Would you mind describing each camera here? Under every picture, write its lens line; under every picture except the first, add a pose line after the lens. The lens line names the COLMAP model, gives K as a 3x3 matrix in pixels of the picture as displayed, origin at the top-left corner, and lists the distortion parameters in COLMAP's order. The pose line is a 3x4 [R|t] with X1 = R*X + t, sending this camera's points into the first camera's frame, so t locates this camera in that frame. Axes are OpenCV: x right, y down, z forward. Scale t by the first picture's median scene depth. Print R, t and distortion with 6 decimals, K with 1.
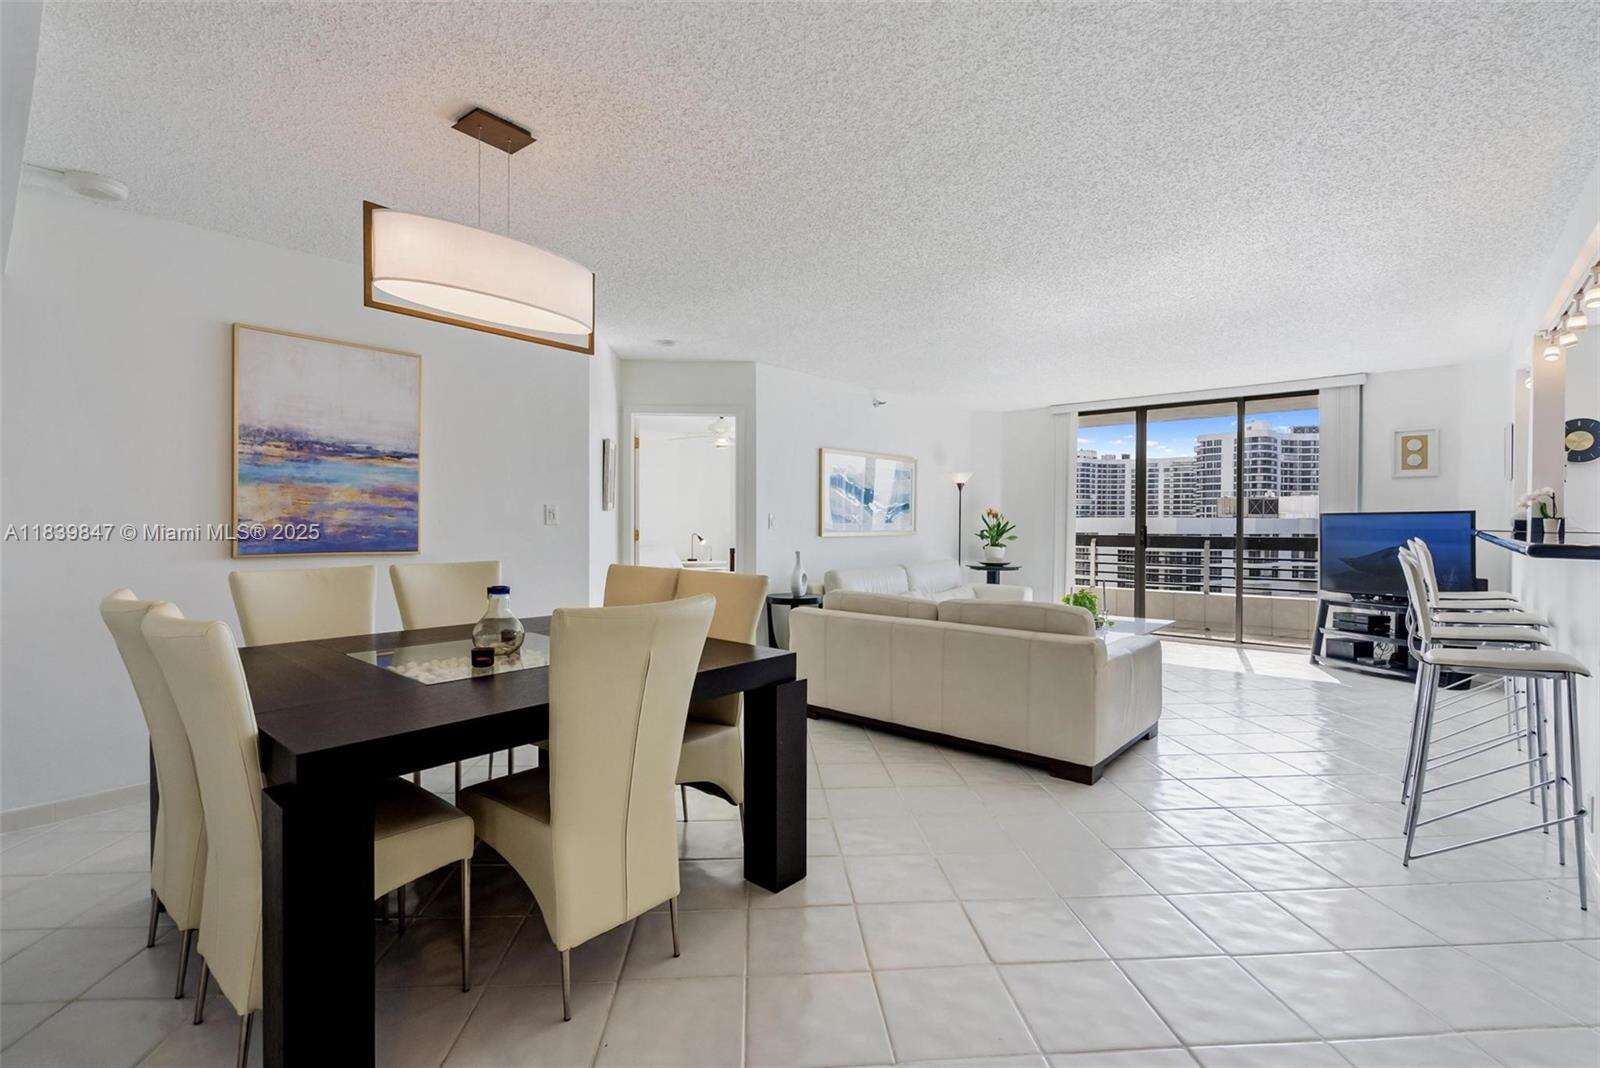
lens RADIAL K [[728.2, 0, 803.1], [0, 728.2, 536.4], [0, 0, 1]] dist [0.000597, -0.000427]
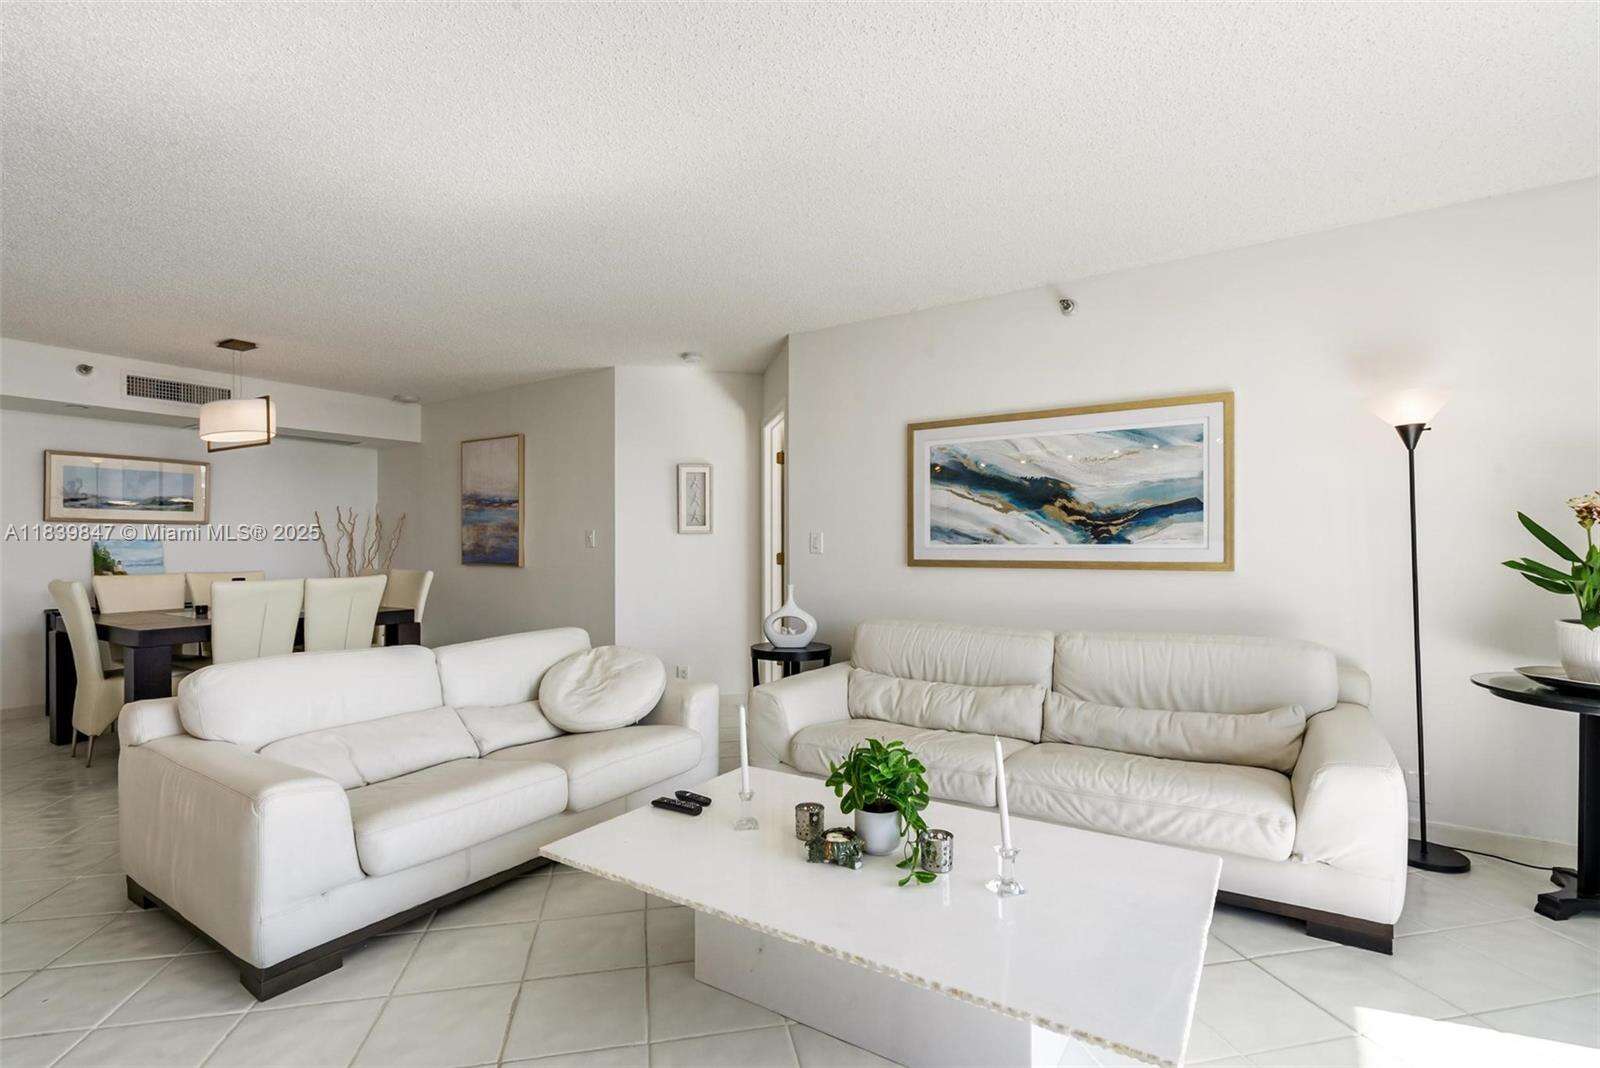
lens RADIAL K [[715.7, 0, 810.0], [0, 715.7, 528.0], [0, 0, 1]] dist [-0.003374, -0.000147]
pose [[0.141549, -0.020953, -0.989709, 0.607716], [-0.013370, 0.999644, -0.023075, -0.017348], [0.989841, 0.016498, 0.141219, 0.823157]]
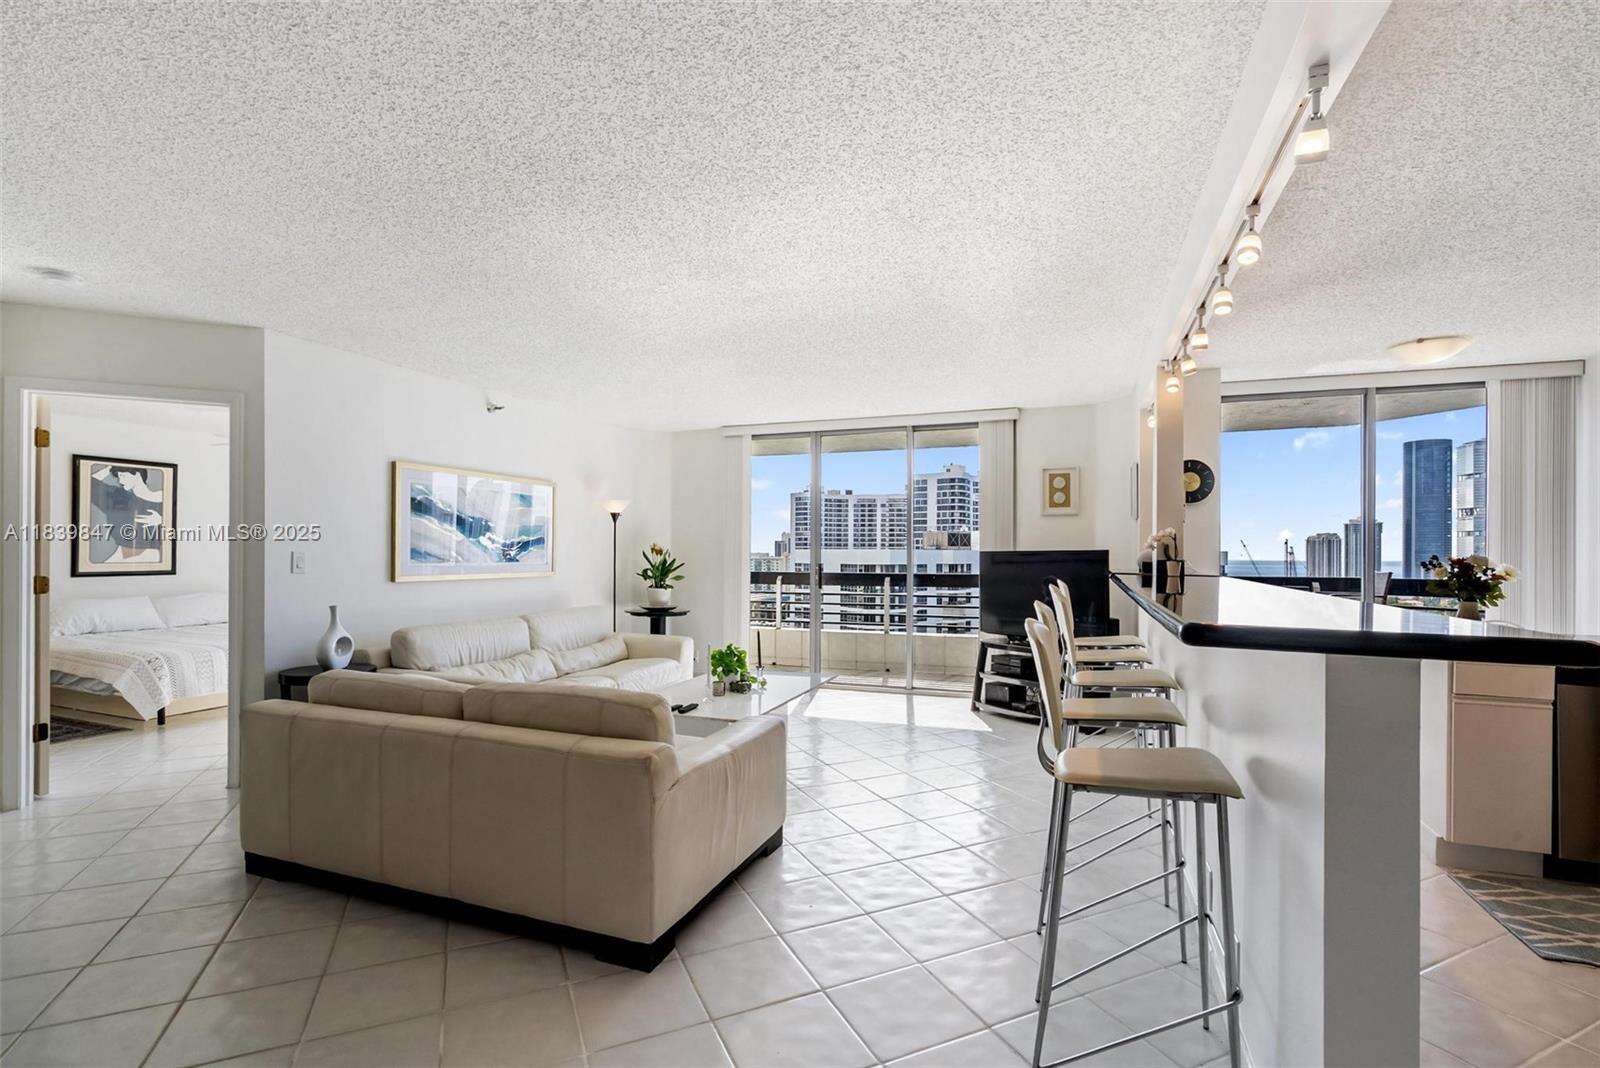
lens RADIAL K [[731.4, 0, 802.1], [0, 731.4, 558.9], [0, 0, 1]] dist [0.000536, 0.000636]
pose [[0.939915, -0.002326, 0.341400, 0.158852], [0.006134, 0.999930, -0.010075, -0.013067], [-0.341352, 0.011563, 0.939864, 0.172574]]
